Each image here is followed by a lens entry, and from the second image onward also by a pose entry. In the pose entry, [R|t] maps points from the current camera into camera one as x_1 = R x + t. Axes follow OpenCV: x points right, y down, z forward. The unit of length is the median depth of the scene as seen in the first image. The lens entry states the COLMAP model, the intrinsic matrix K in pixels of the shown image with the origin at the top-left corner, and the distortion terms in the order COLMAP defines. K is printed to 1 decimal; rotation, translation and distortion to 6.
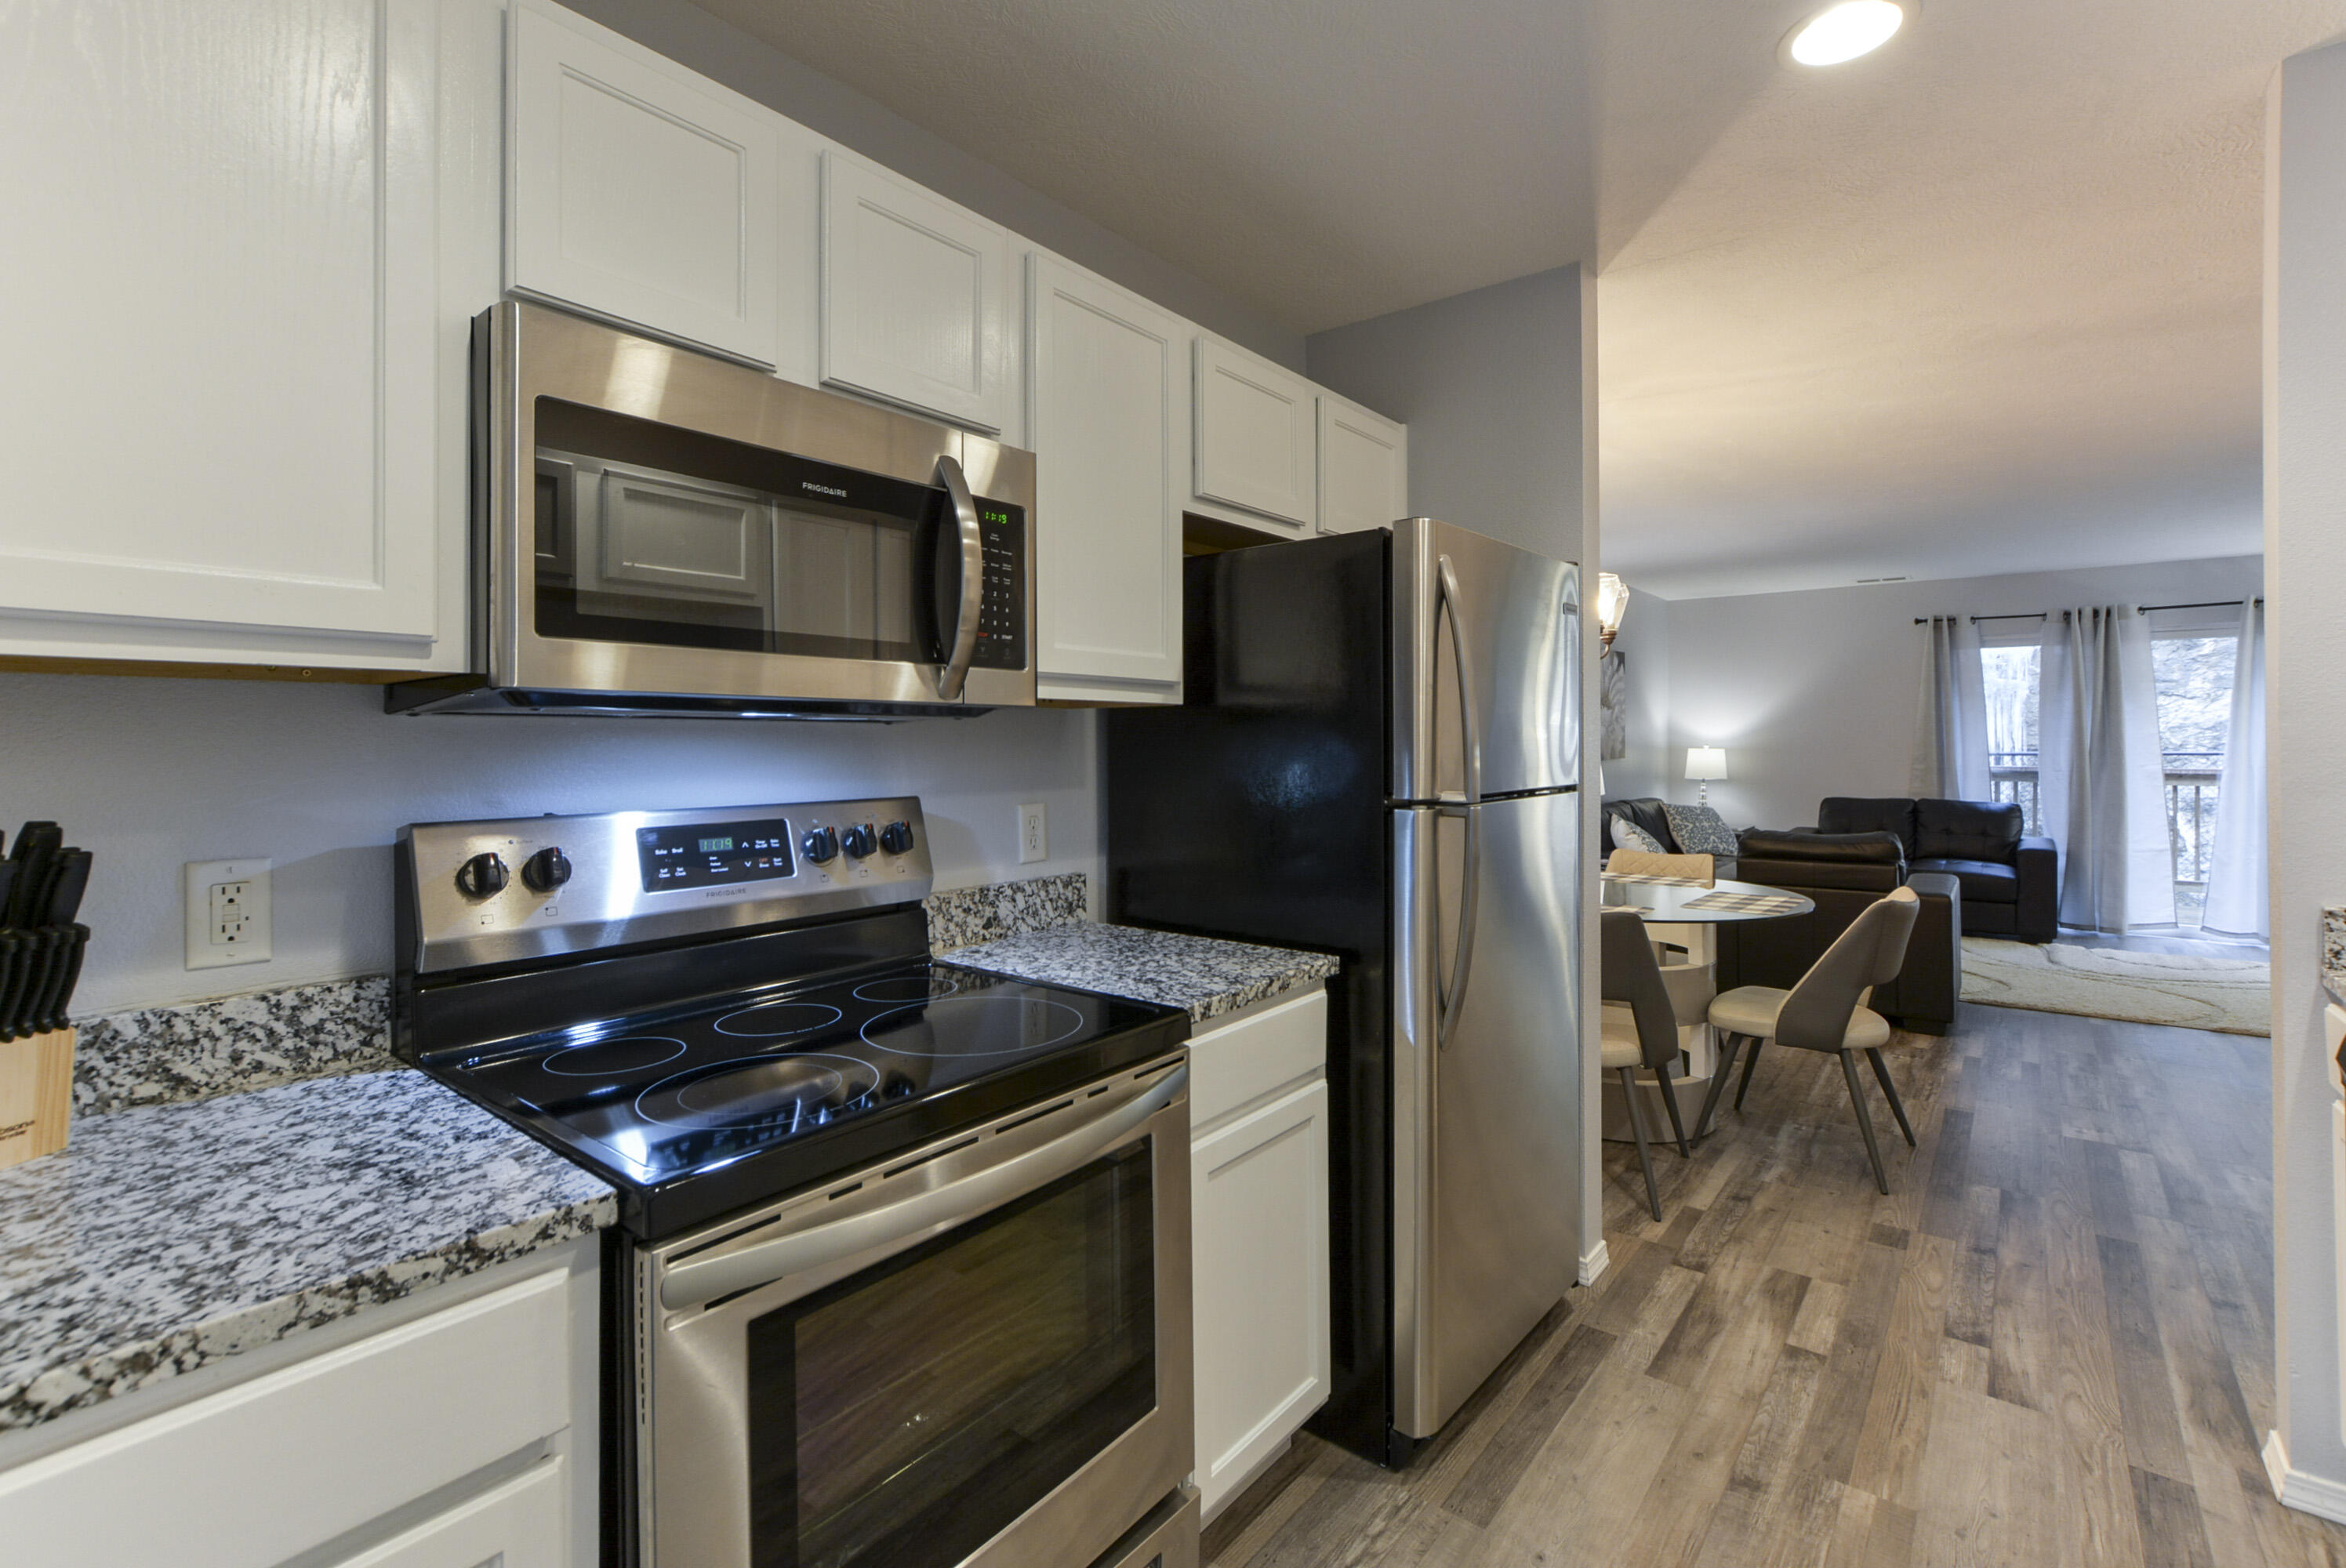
lens RADIAL K [[1063.7, 0, 1175.7], [0, 1063.7, 741.4], [0, 0, 1]] dist [0.000788, 0.000584]
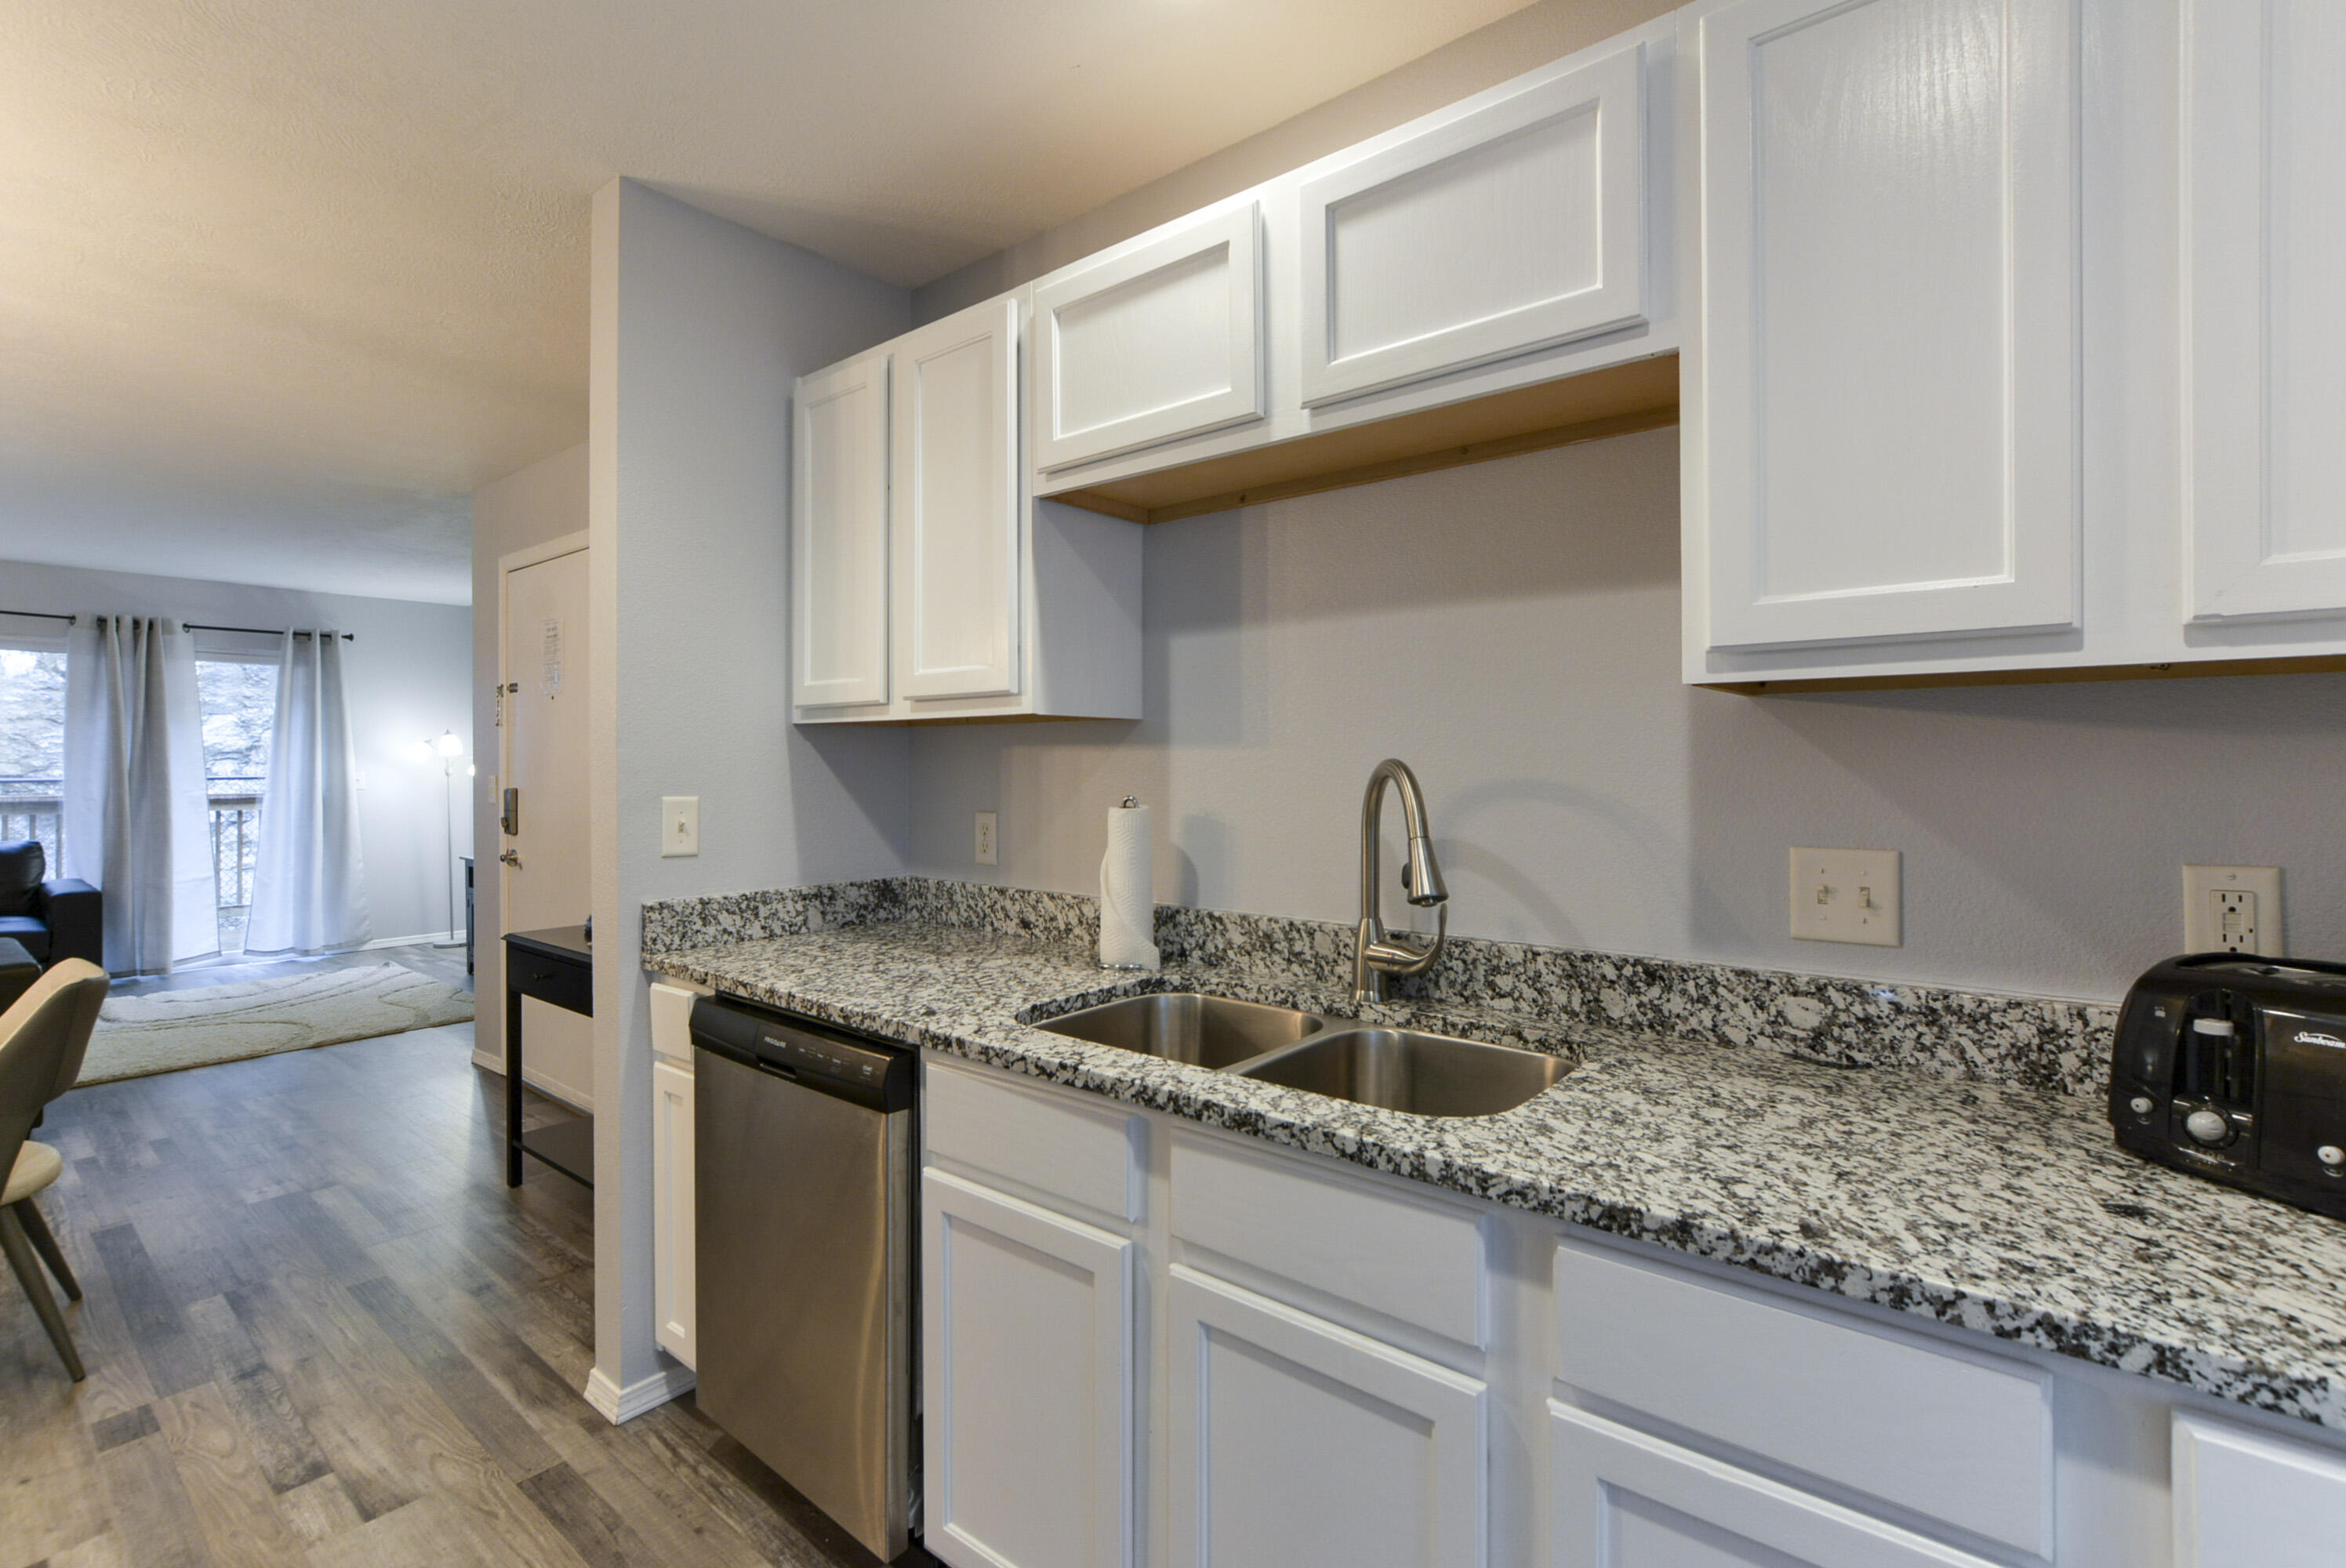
lens RADIAL K [[1063.7, 0, 1177.3], [0, 1063.7, 759.9], [0, 0, 1]] dist [0.000788, 0.000584]
pose [[0.010921, 0.002368, 0.999938, -0.031762], [0.003620, 0.999991, -0.002408, 0.000179], [-0.999934, 0.003646, 0.010912, 0.110474]]
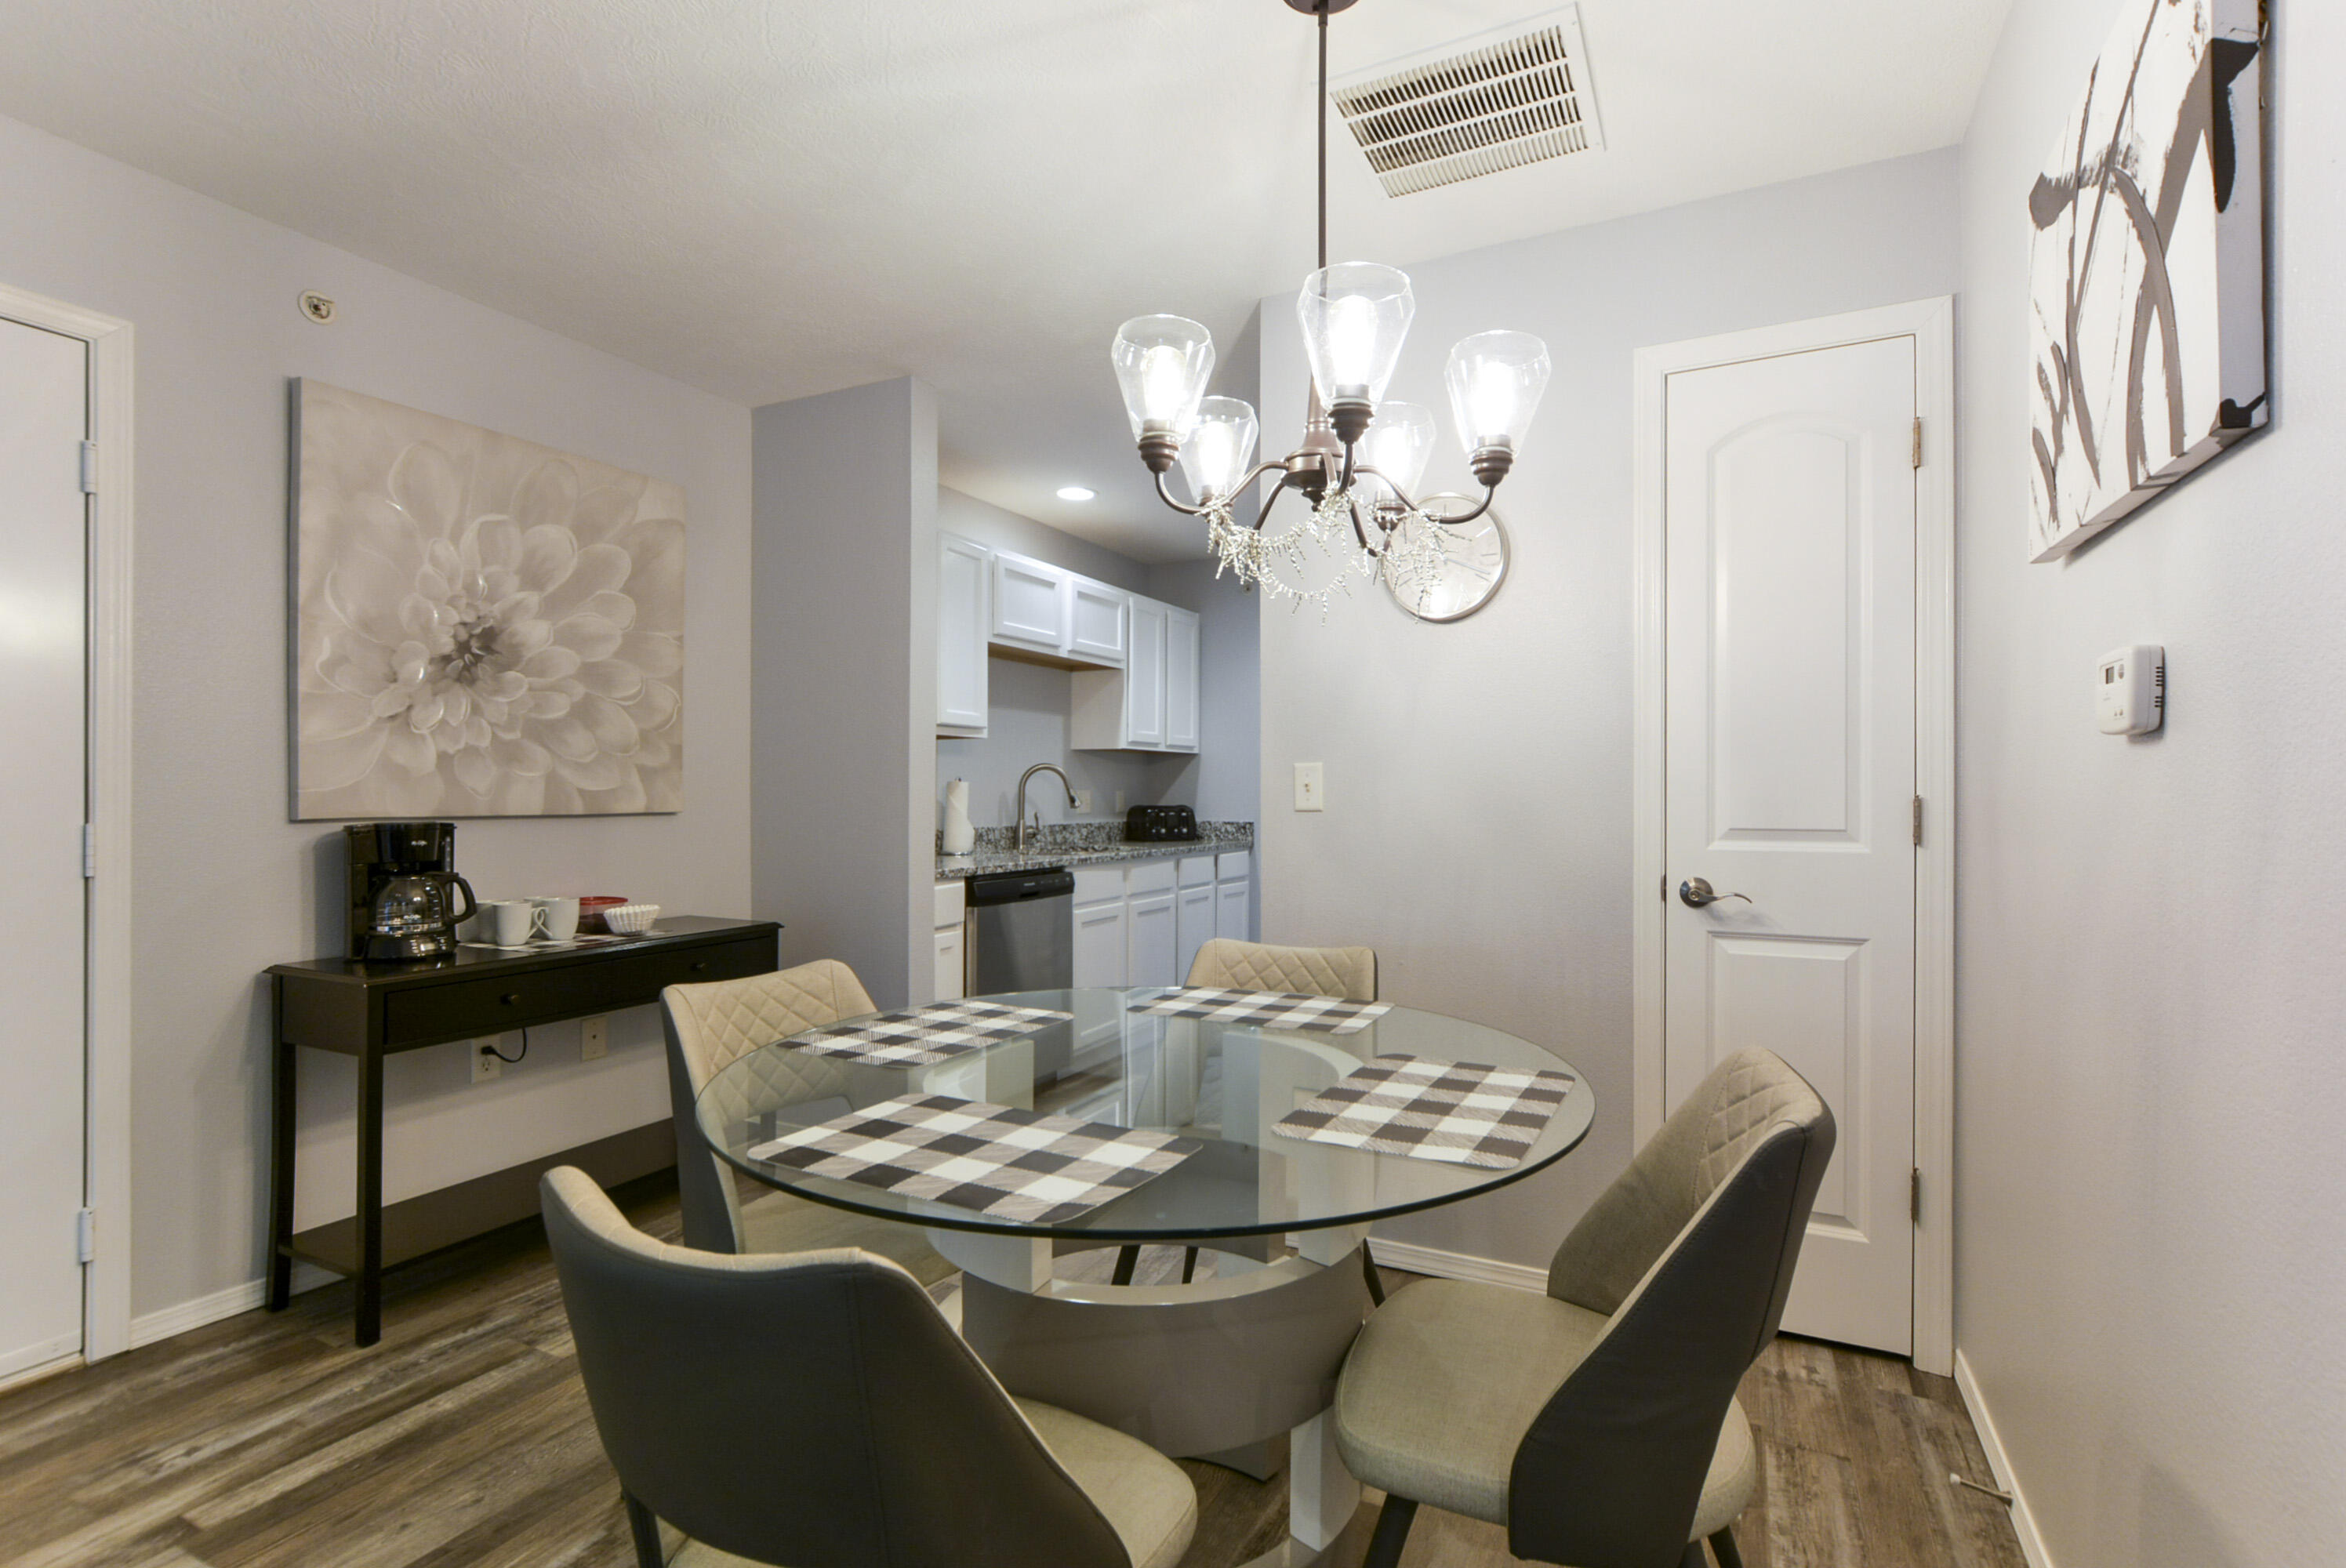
lens RADIAL K [[1063.7, 0, 1179.0], [0, 1063.7, 790.3], [0, 0, 1]] dist [0.000788, 0.000584]
pose [[-0.980826, -0.002869, -0.194864, 0.361949], [-0.003067, 0.999995, 0.000713, 0.022500], [0.194861, 0.001297, -0.980830, 1.025691]]
